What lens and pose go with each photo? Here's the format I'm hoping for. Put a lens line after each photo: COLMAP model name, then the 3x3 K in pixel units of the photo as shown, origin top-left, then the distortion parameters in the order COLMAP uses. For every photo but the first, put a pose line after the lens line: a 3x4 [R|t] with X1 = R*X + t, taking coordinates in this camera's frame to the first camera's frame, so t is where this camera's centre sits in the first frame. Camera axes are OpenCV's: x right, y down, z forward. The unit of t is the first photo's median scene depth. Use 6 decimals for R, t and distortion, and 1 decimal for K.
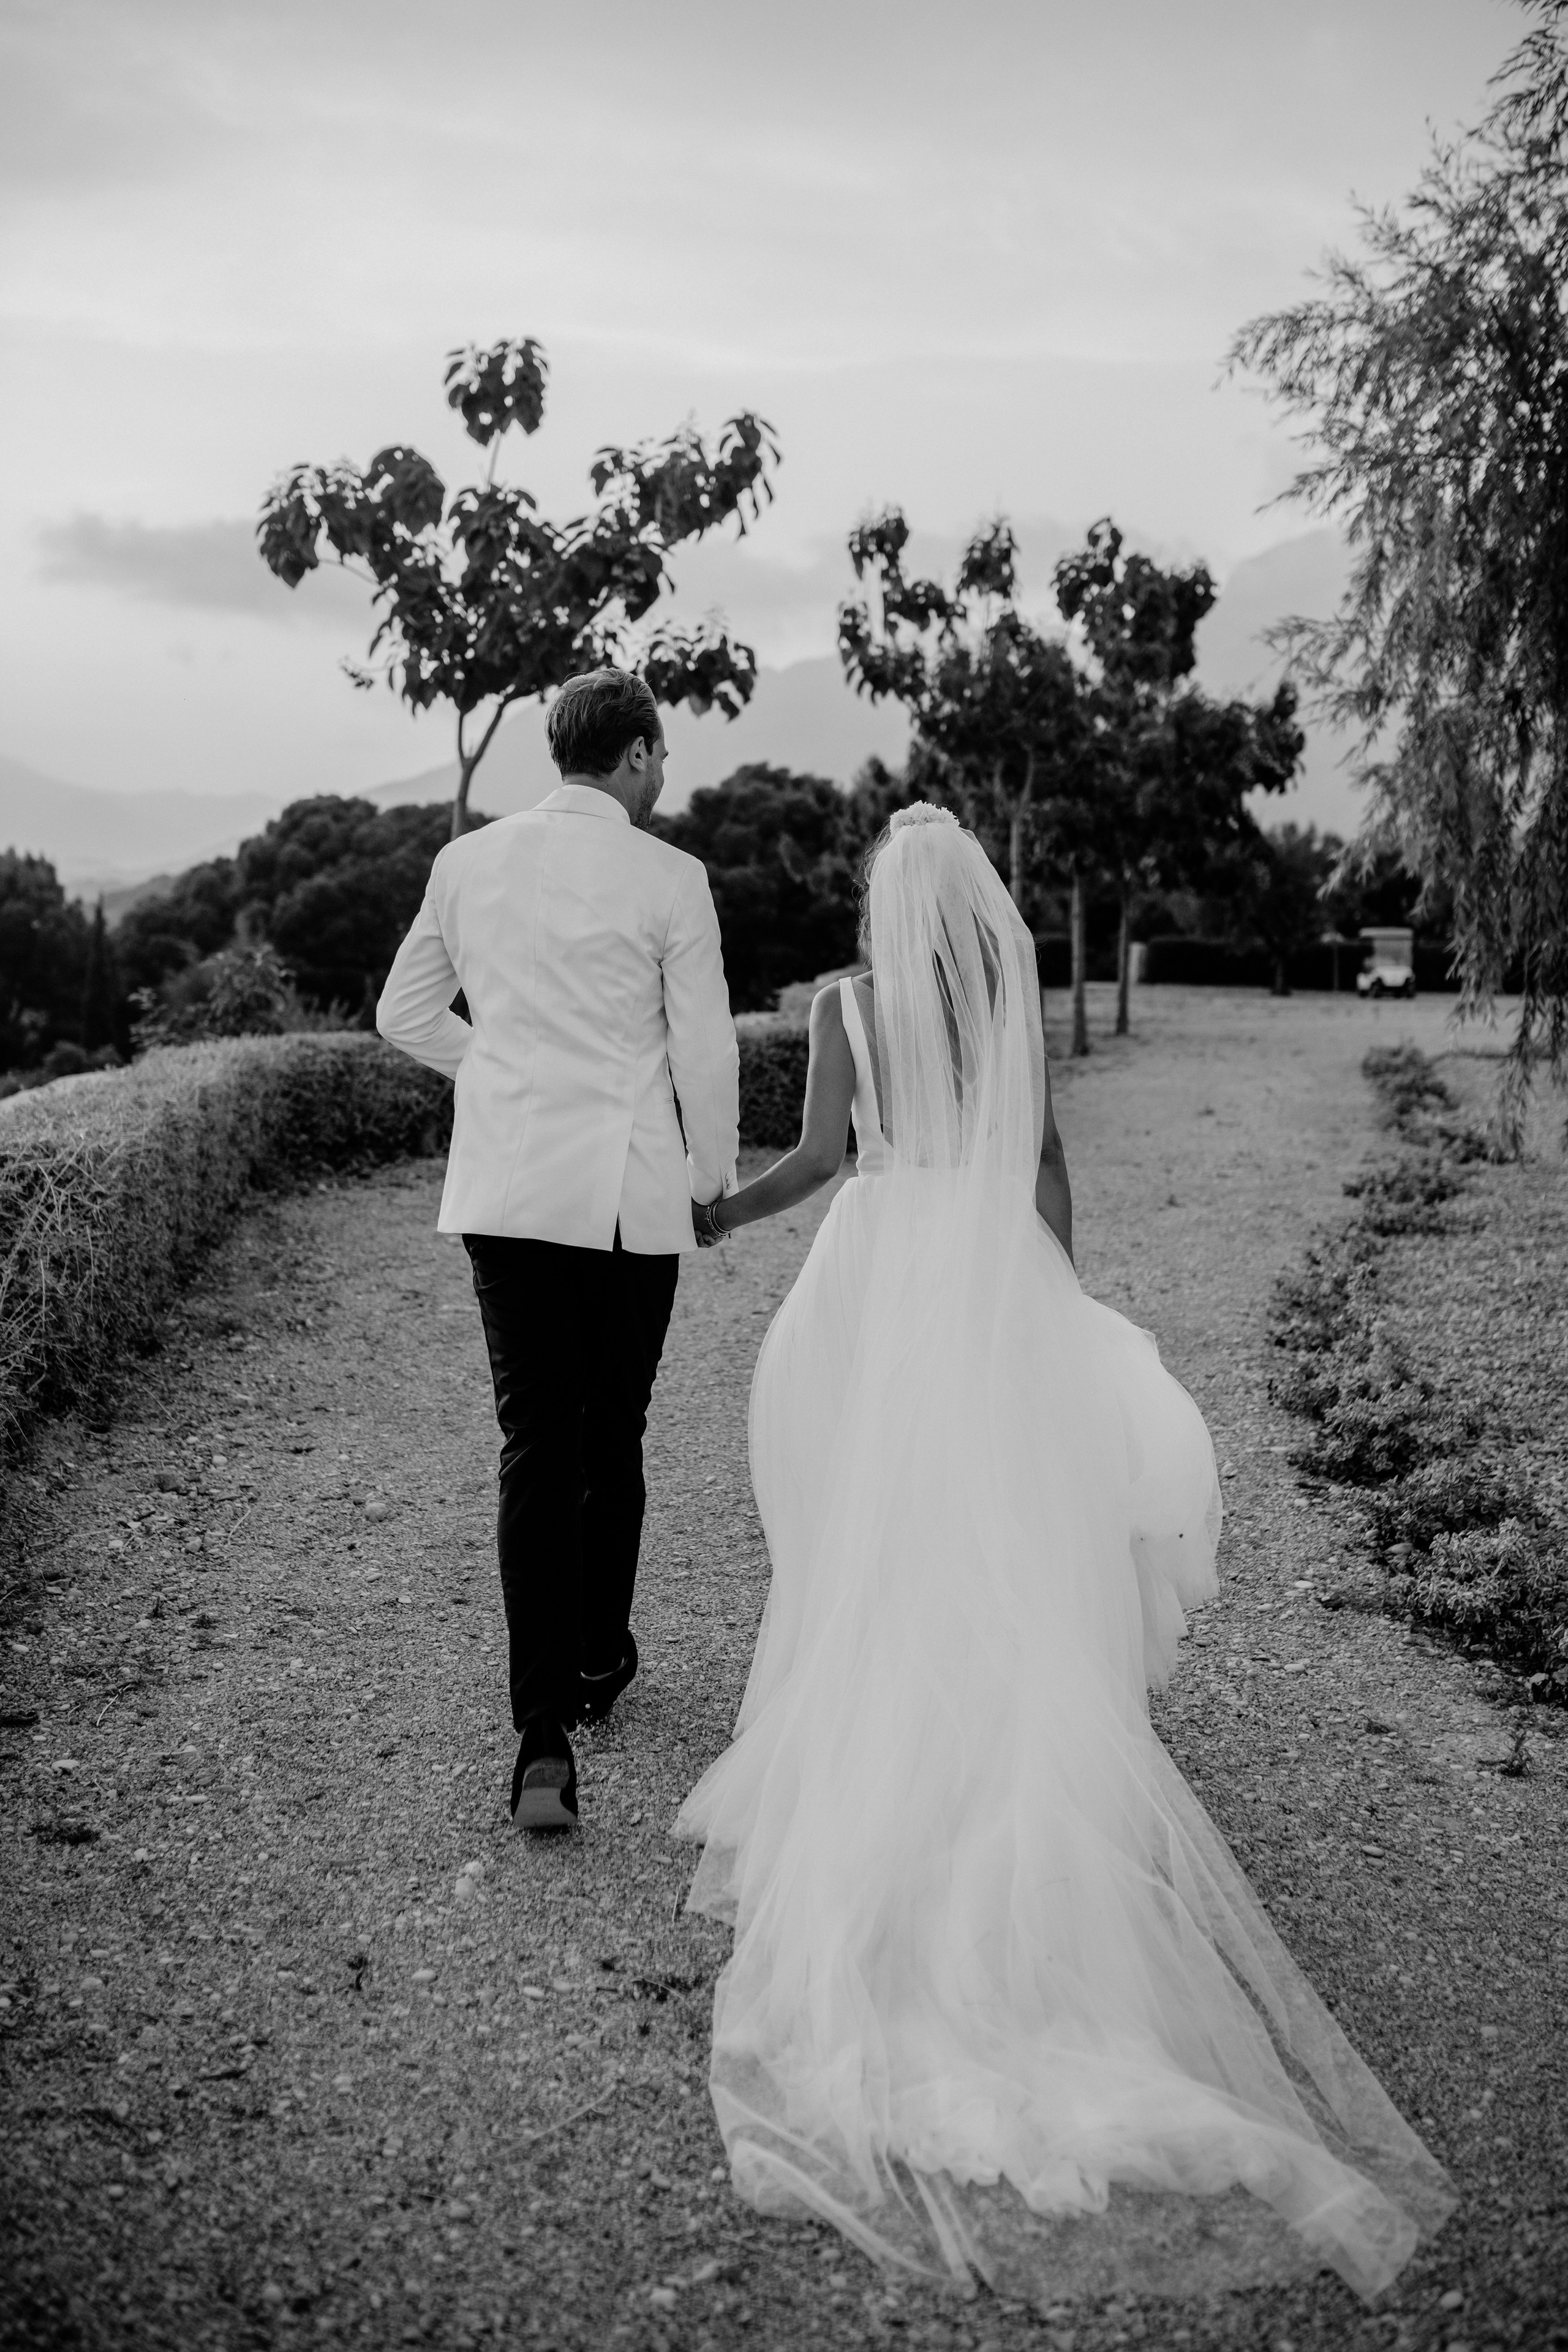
lens RADIAL K [[2287.5, 0, 787.1], [0, 2287.5, 1131.6], [0, 0, 1]] dist [-0.021430, 0.008284]
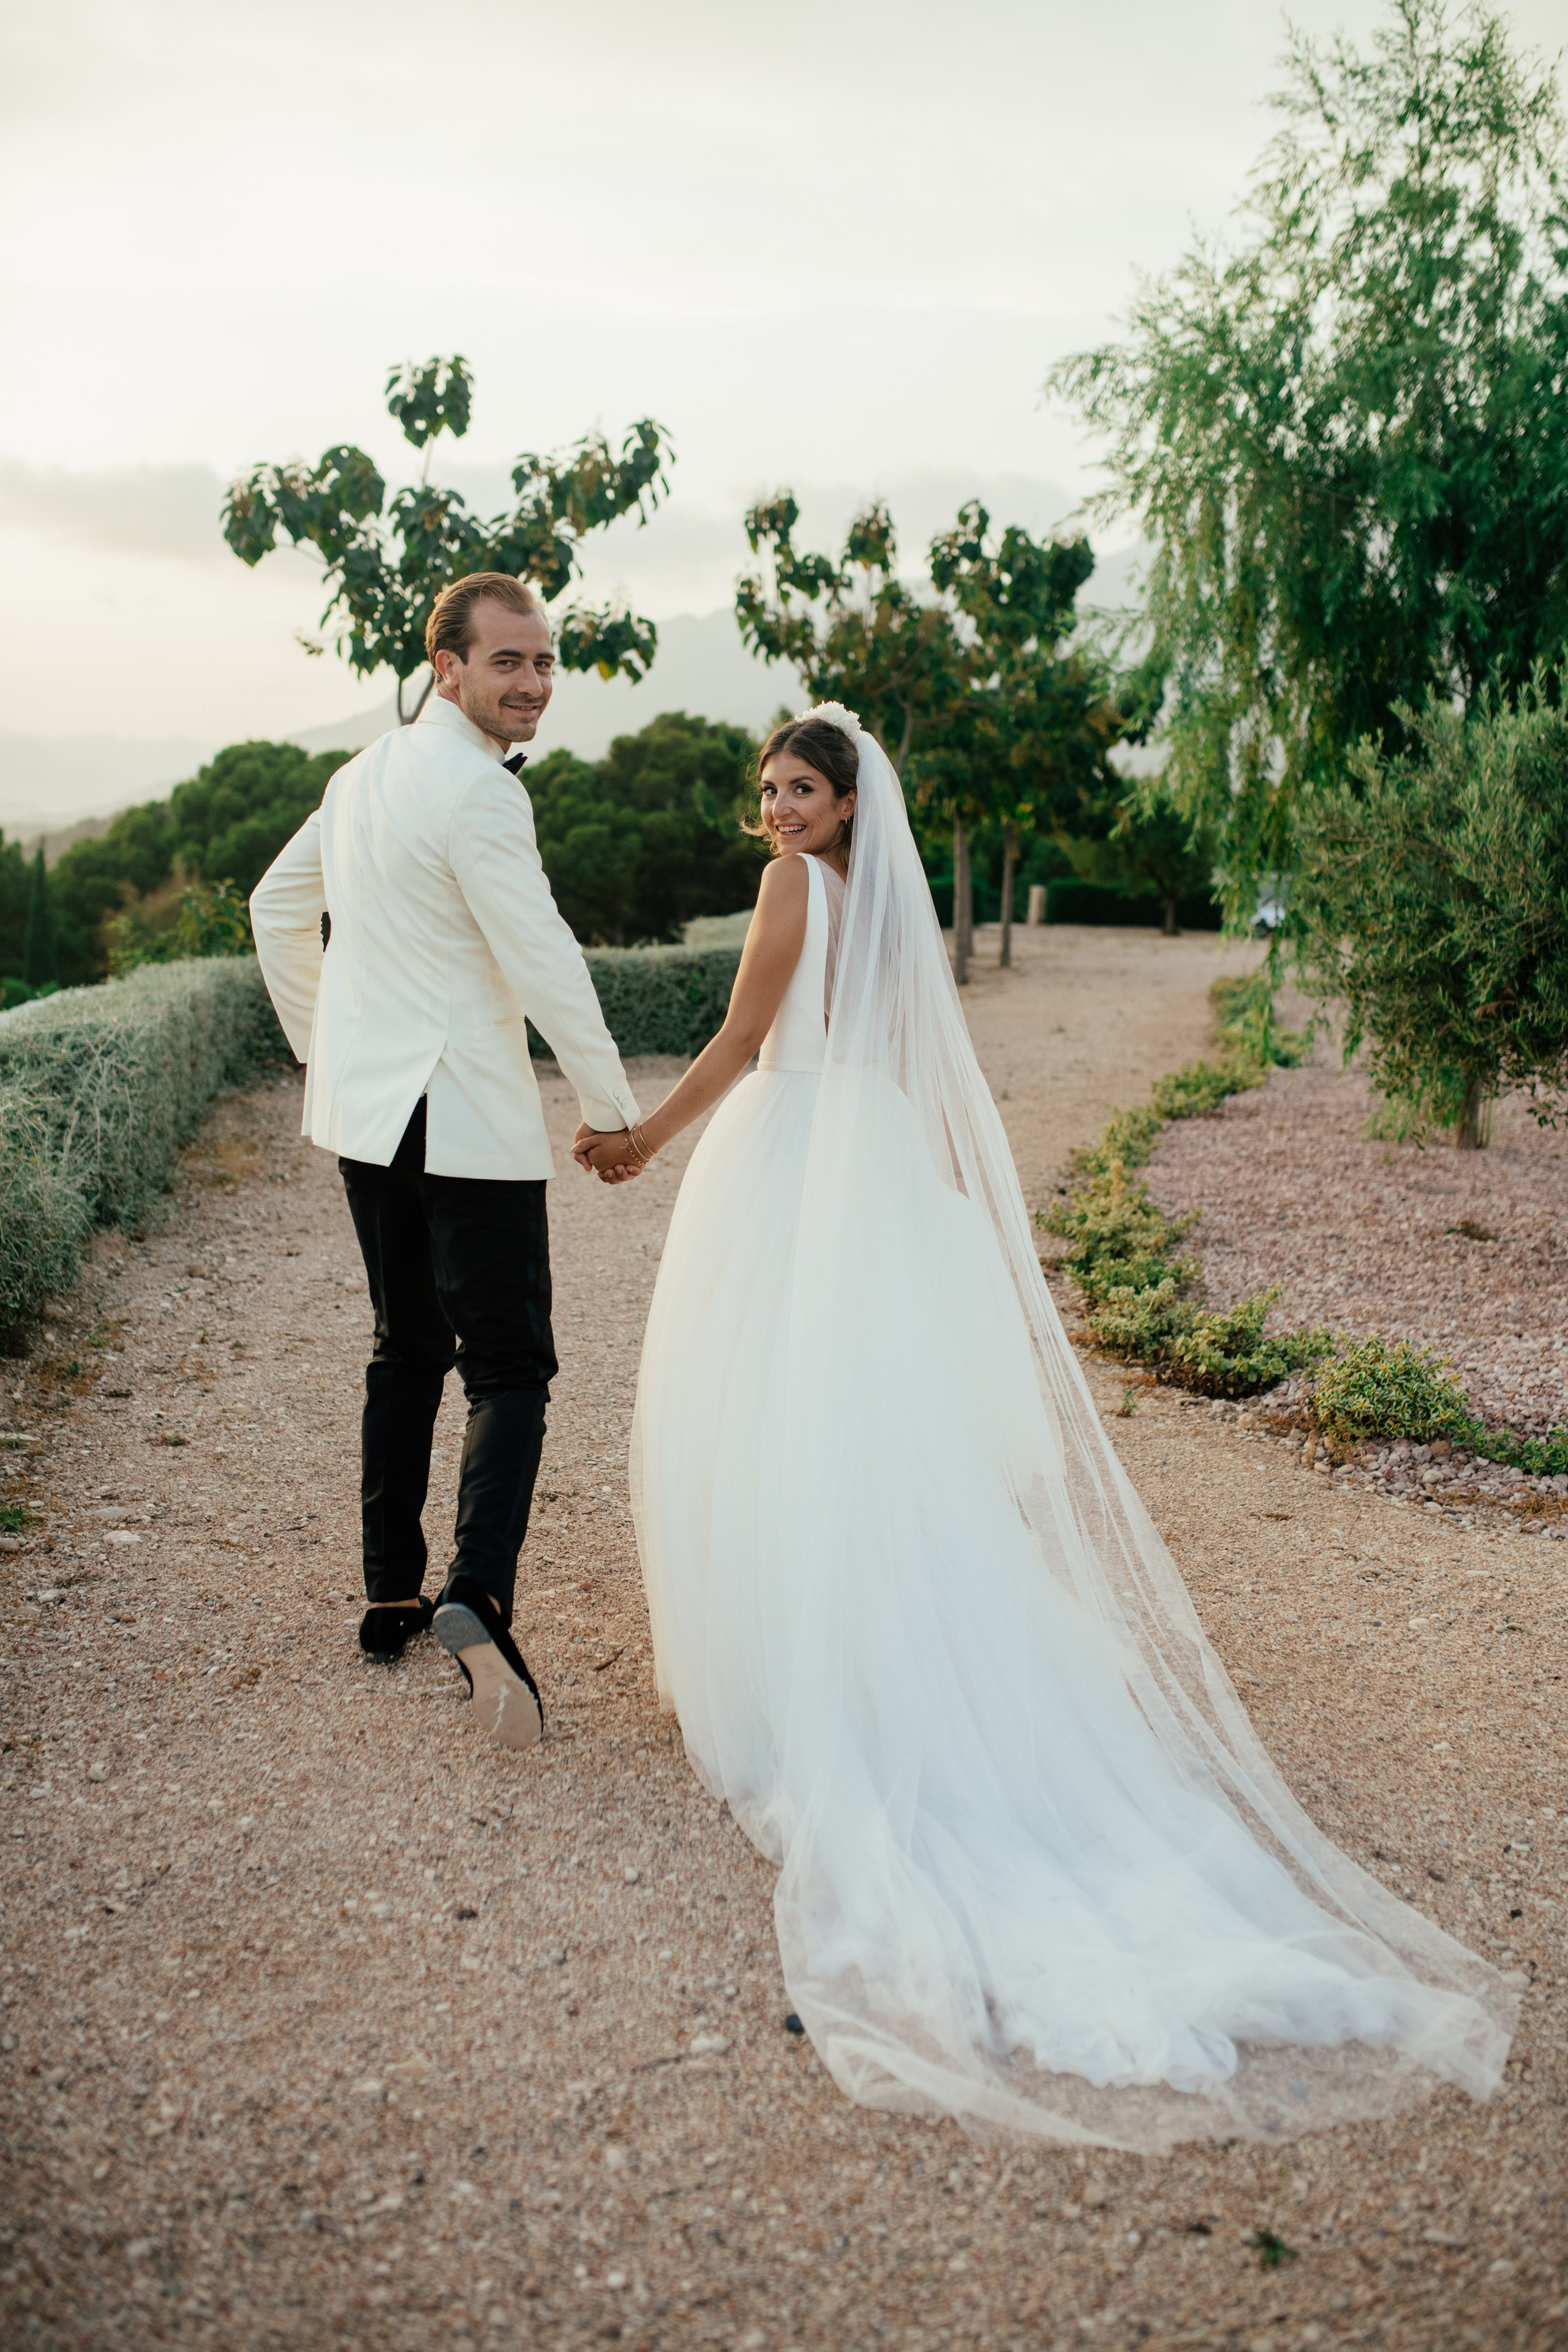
lens RADIAL K [[2287.5, 0, 787.1], [0, 2287.5, 1131.6], [0, 0, 1]] dist [-0.021430, 0.008284]
pose [[0.999485, -0.001589, 0.032038, 0.015713], [0.000831, 0.999720, 0.023639, 0.019049], [-0.032067, -0.023600, 0.999207, -0.165733]]
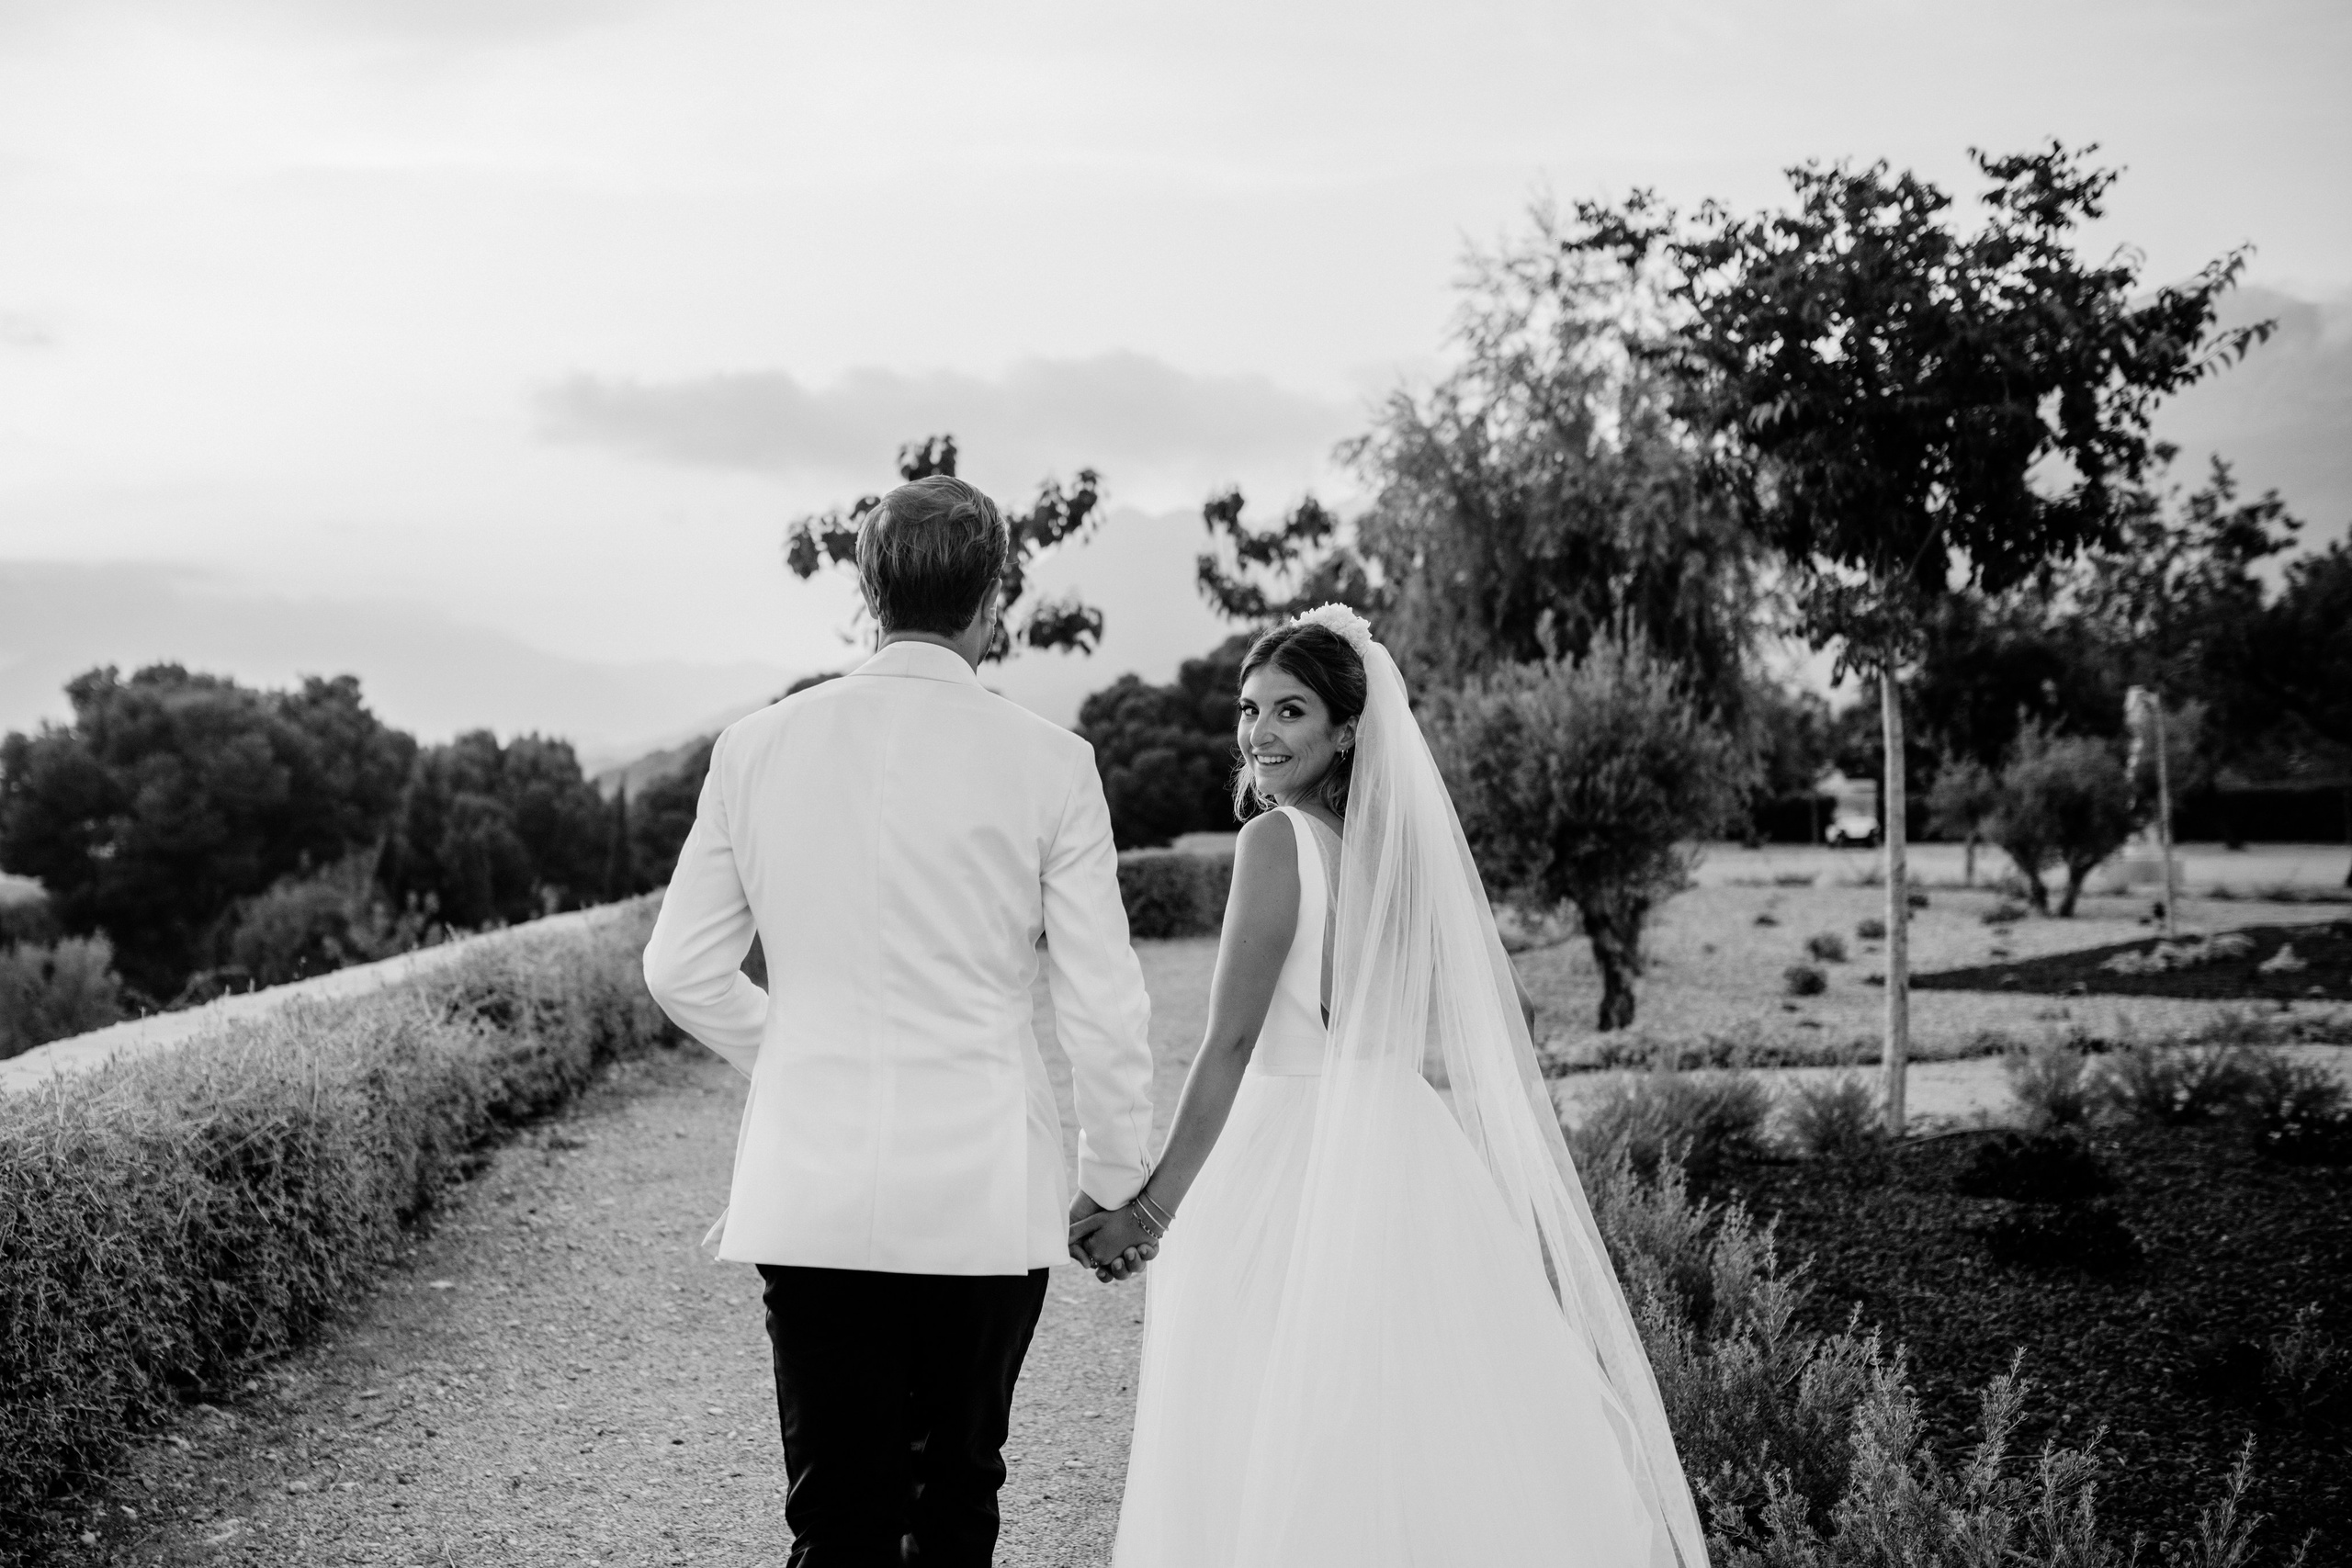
lens RADIAL K [[2825.7, 0, 1076.9], [0, 2825.7, 782.2], [0, 0, 1]] dist [-0.042612, -0.015743]
pose [[0.993526, -0.020675, -0.111704, 0.188121], [0.010044, 0.995436, -0.094906, 0.088280], [0.113156, 0.093169, 0.989199, -0.911577]]
